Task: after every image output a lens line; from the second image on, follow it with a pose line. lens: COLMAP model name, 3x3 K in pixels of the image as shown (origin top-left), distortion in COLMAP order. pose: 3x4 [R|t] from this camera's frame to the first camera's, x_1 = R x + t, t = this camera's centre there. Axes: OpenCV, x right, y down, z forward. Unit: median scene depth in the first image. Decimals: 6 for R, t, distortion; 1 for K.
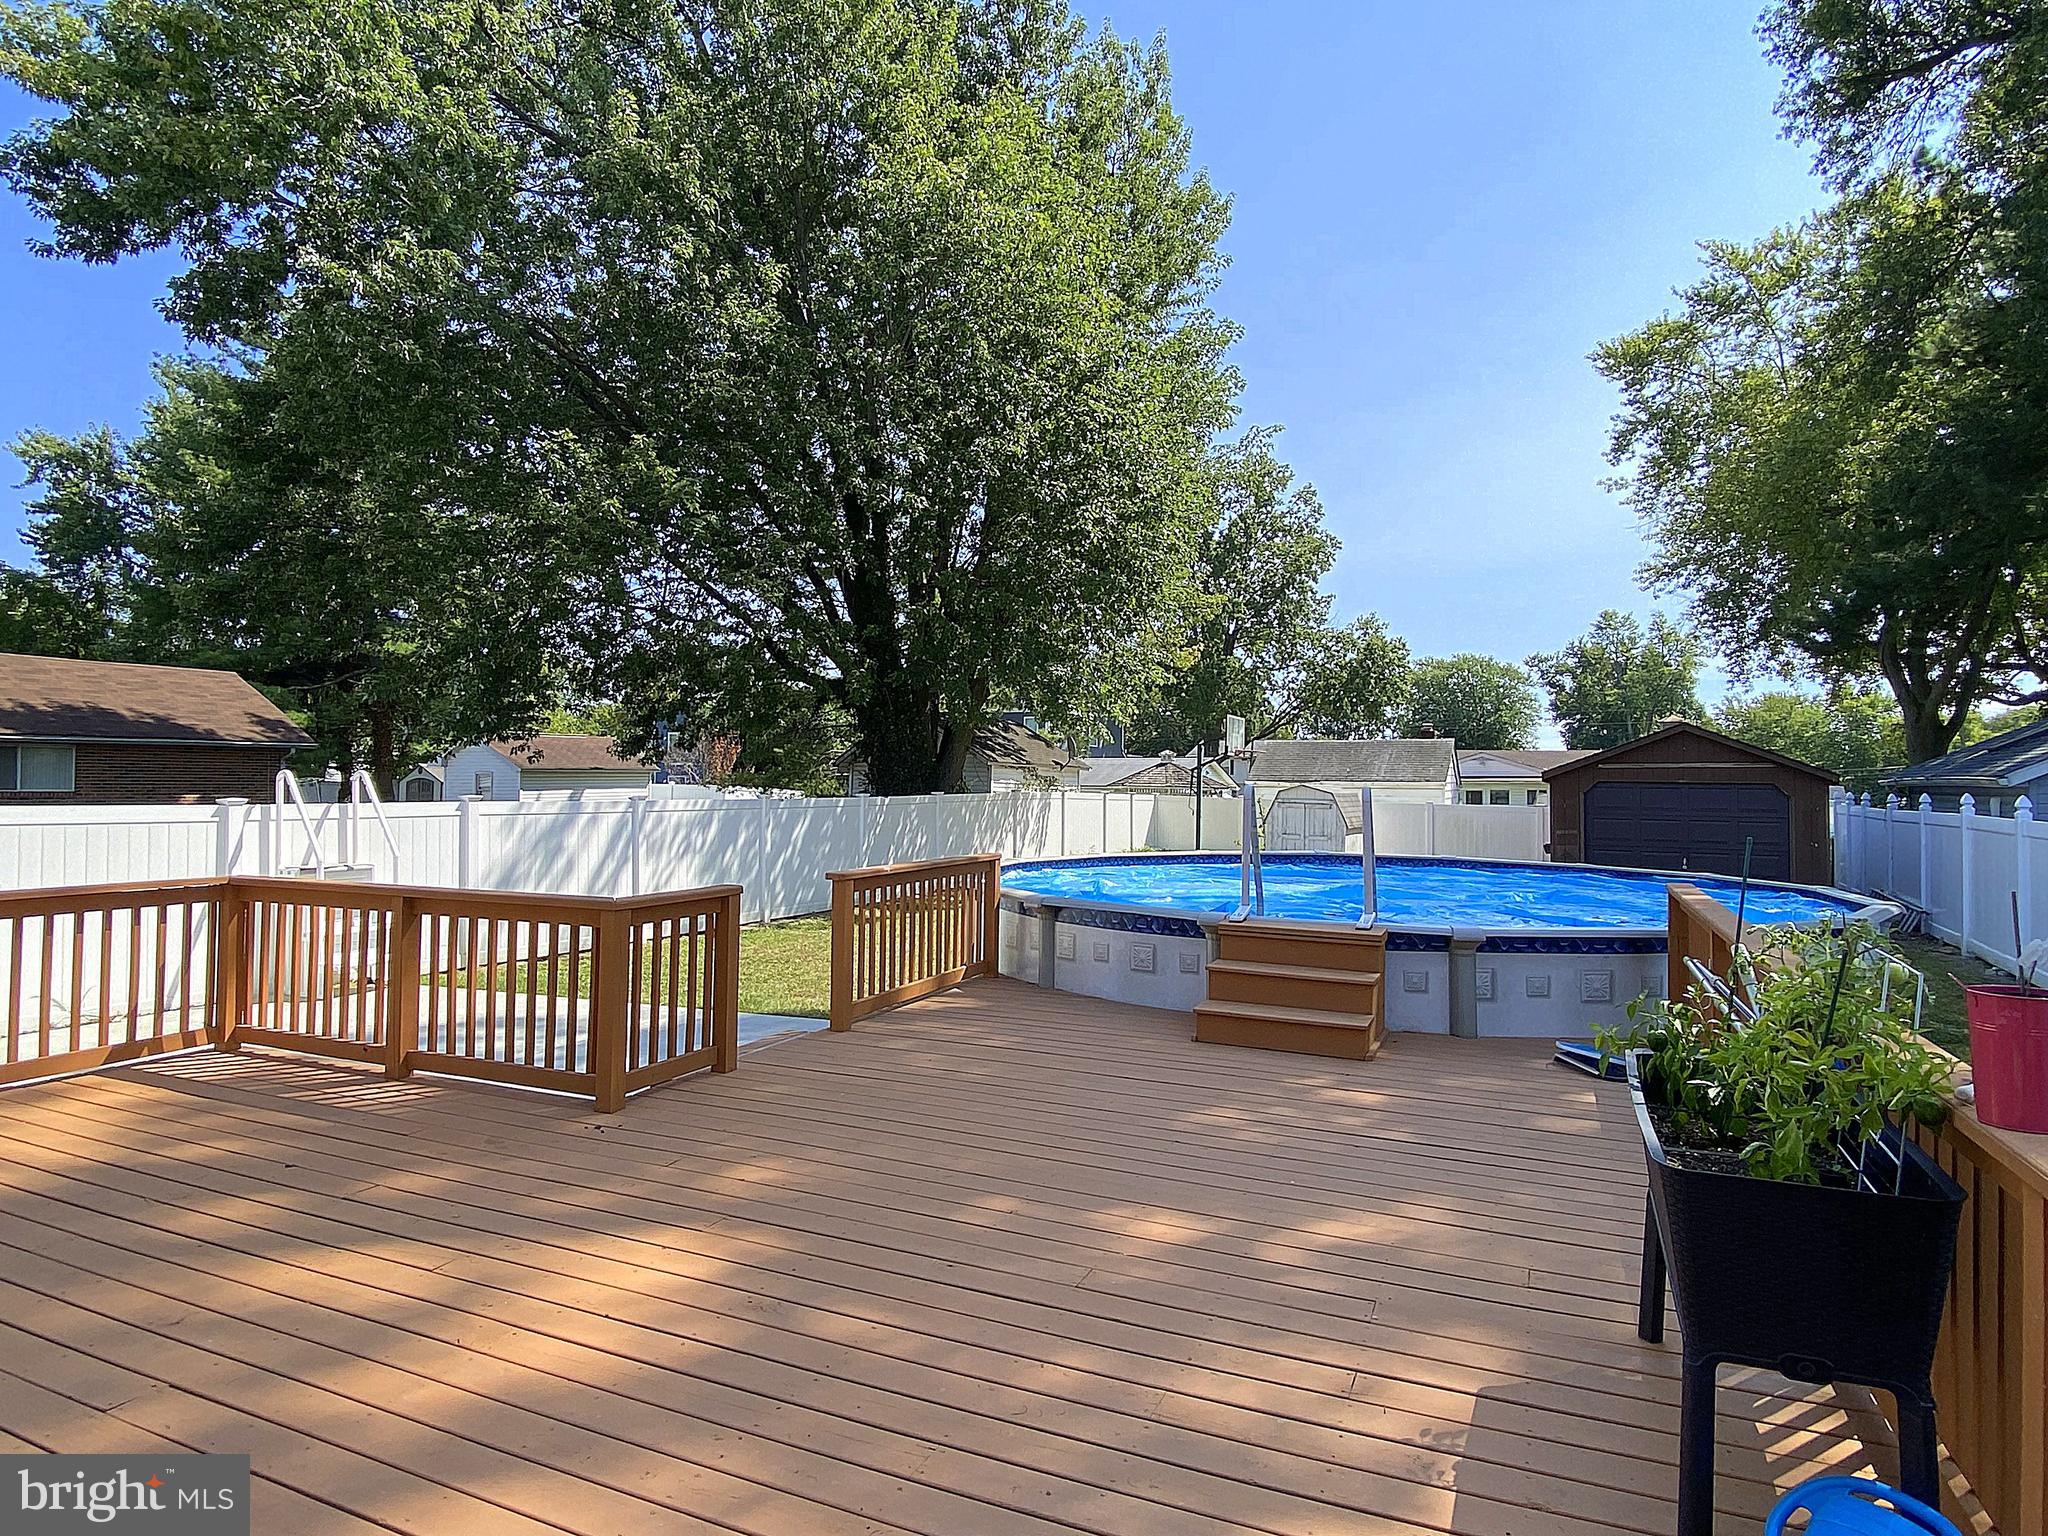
lens RADIAL K [[1158.4, 0, 1023.0], [0, 1158.4, 762.4], [0, 0, 1]] dist [0.037553, -0.038754]
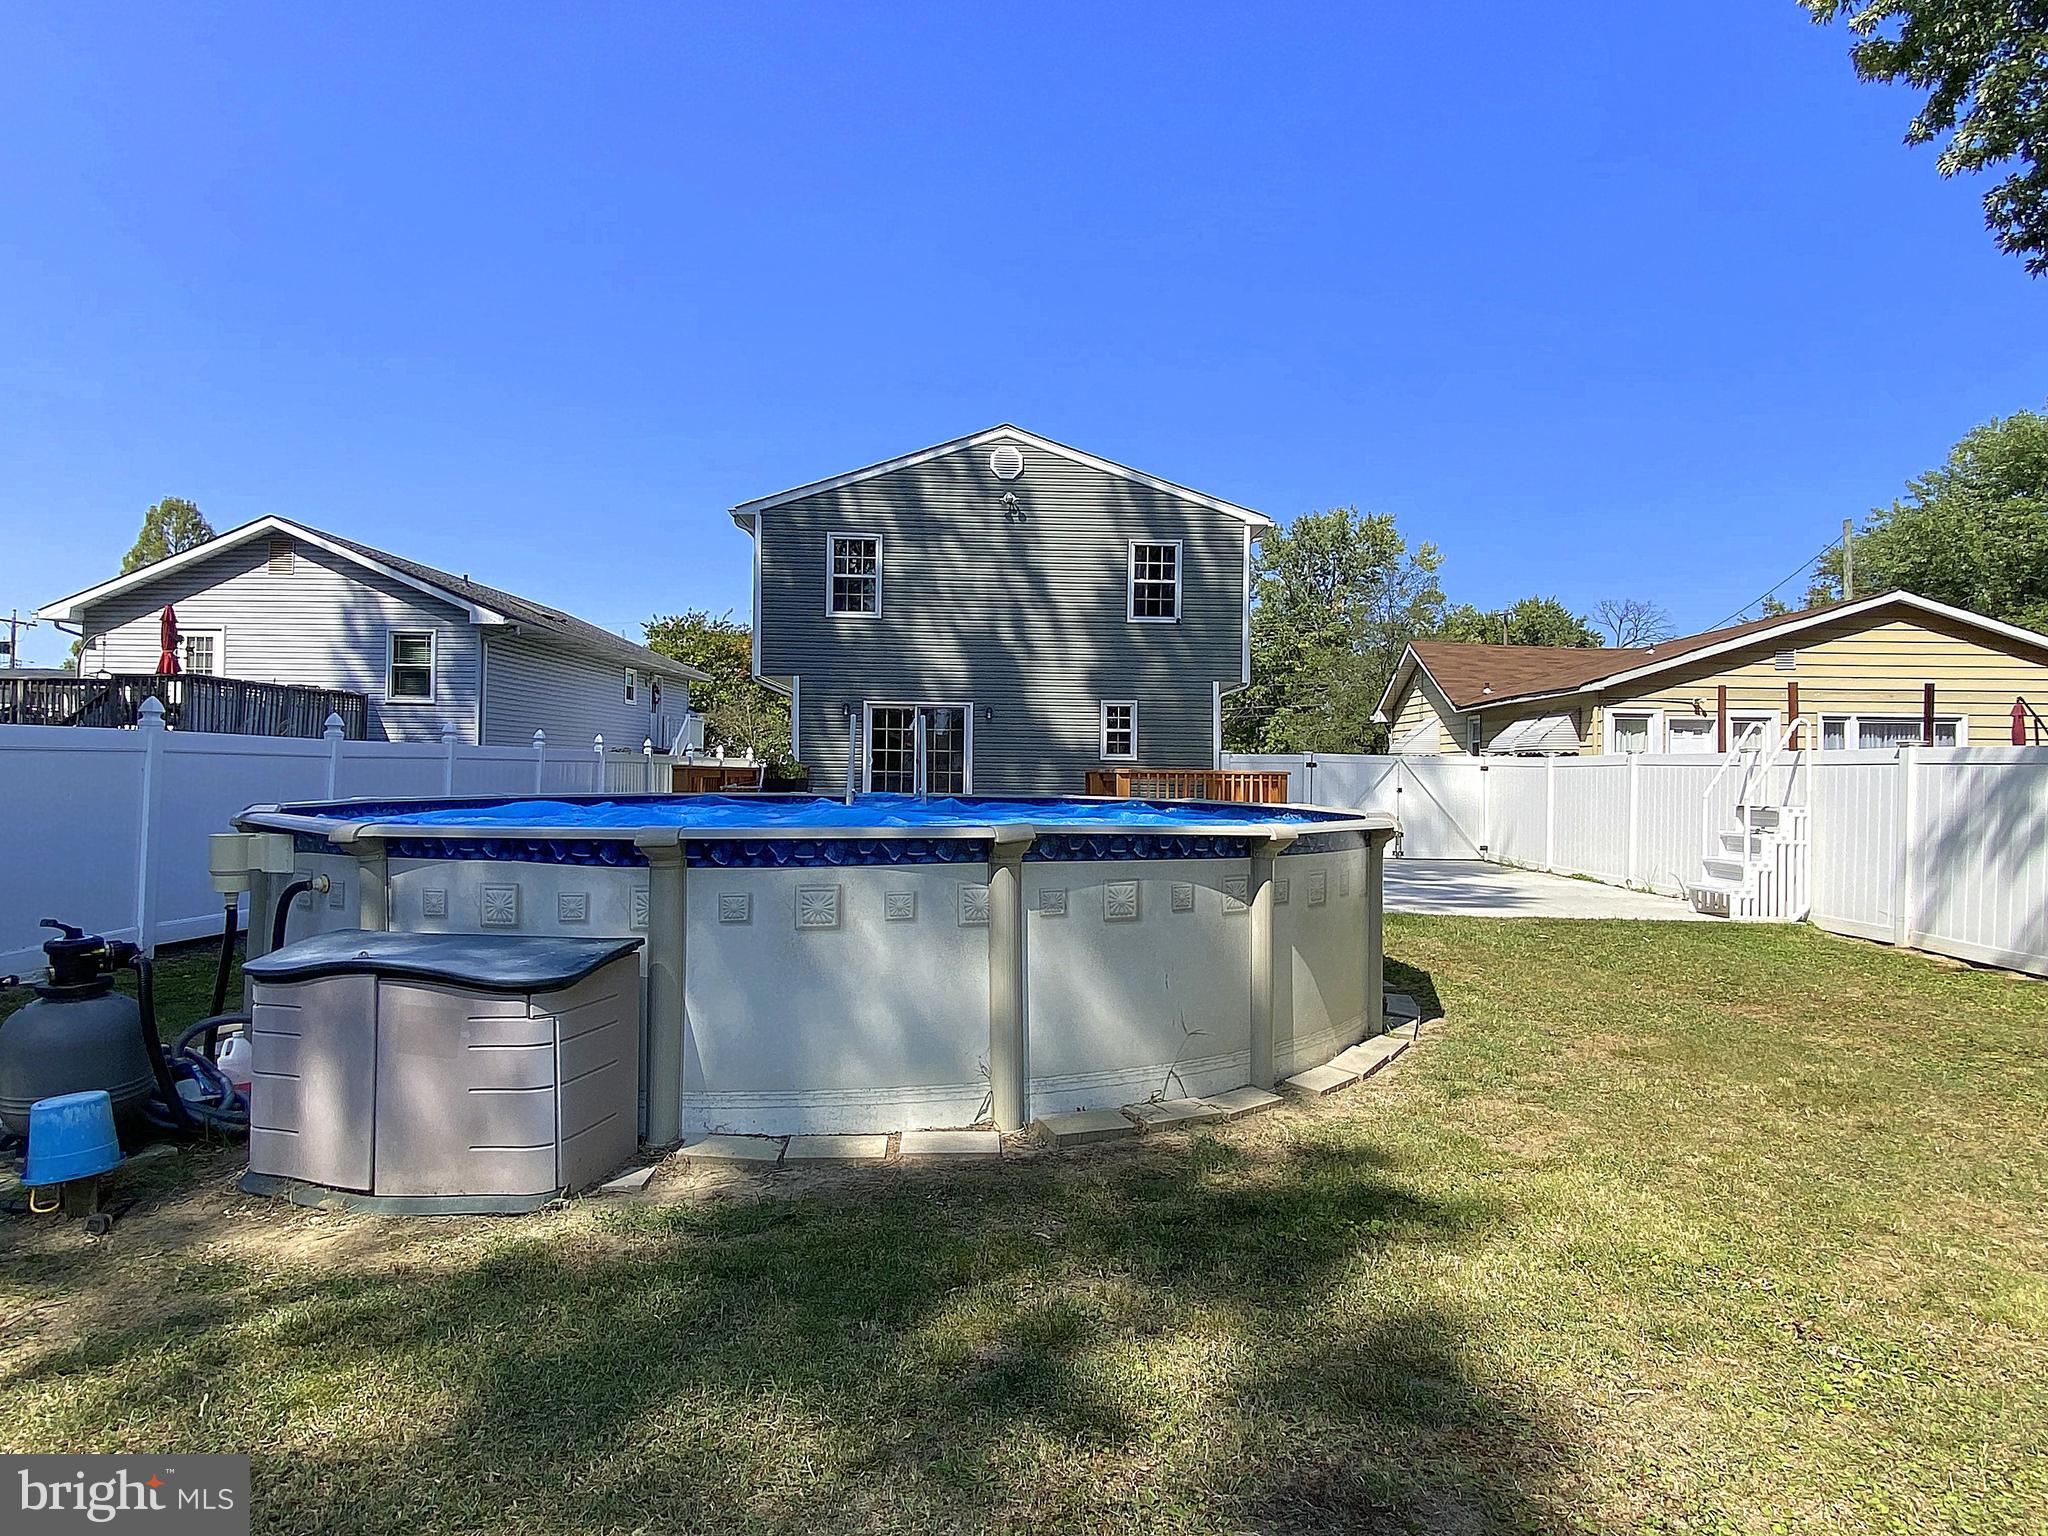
lens RADIAL K [[1158.4, 0, 1040.6], [0, 1158.4, 748.9], [0, 0, 1]] dist [0.037553, -0.038754]
pose [[-0.890237, -0.023675, -0.454882, 0.432203], [-0.006117, 0.999180, -0.040033, 0.075454], [0.455457, -0.032856, -0.889651, 1.387317]]
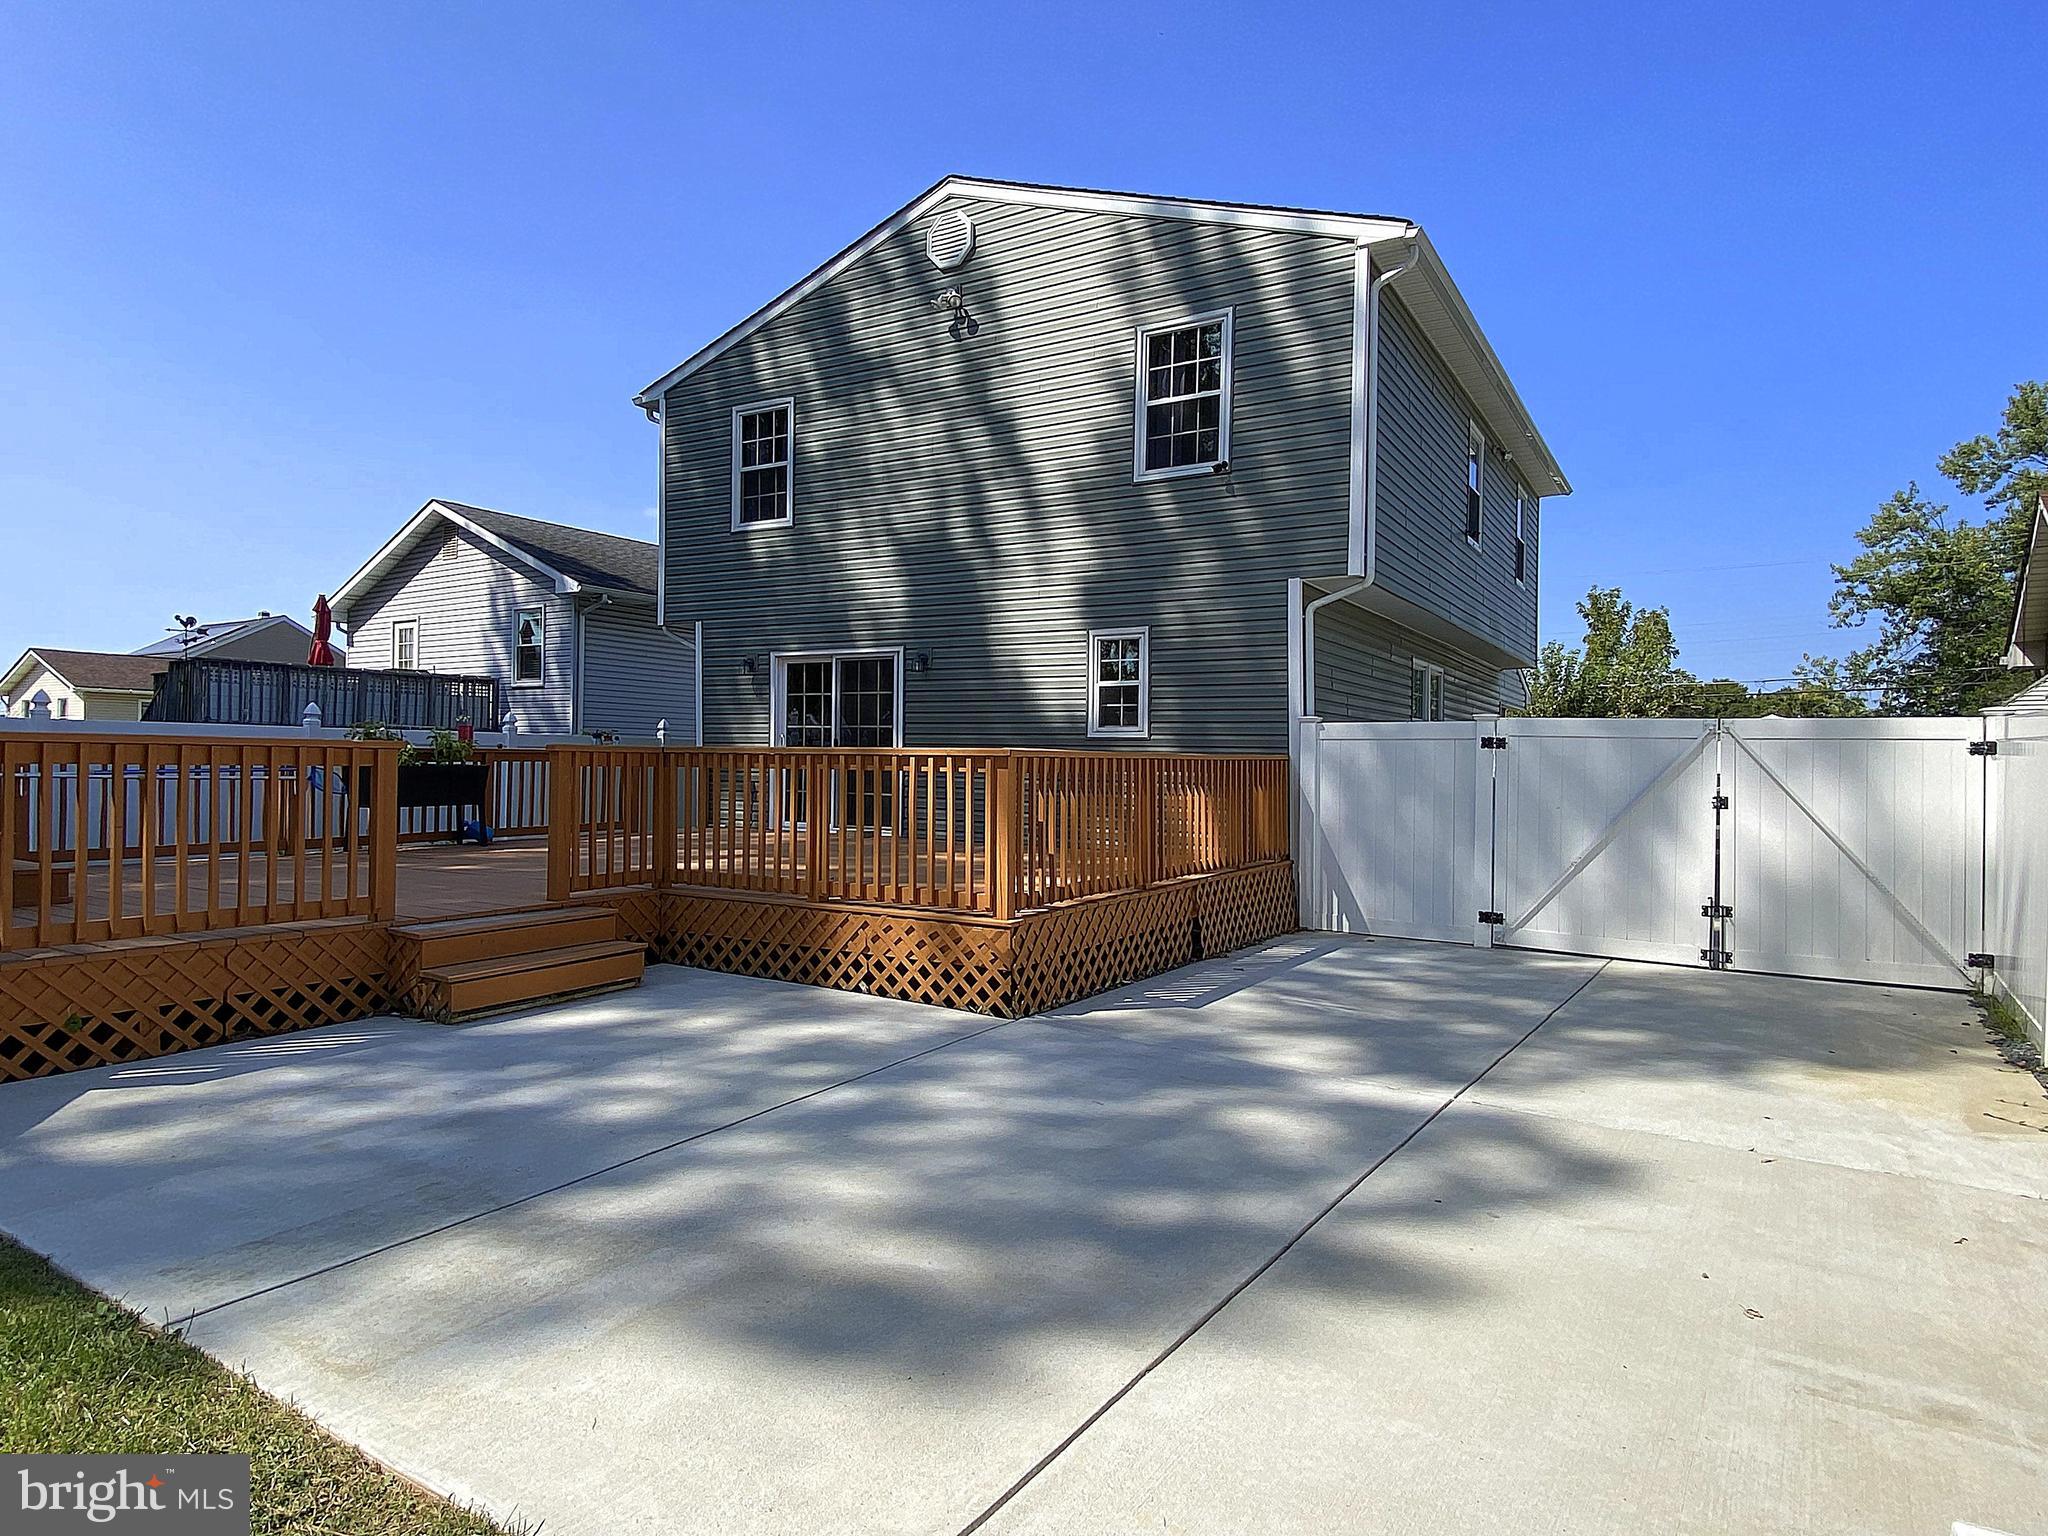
lens RADIAL K [[1158.4, 0, 1020.7], [0, 1158.4, 781.3], [0, 0, 1]] dist [0.037553, -0.038754]
pose [[-0.991993, -0.020801, 0.124567, -0.367323], [-0.021434, 0.999763, -0.003741, 0.064638], [-0.124459, -0.006381, -0.992204, 0.926292]]
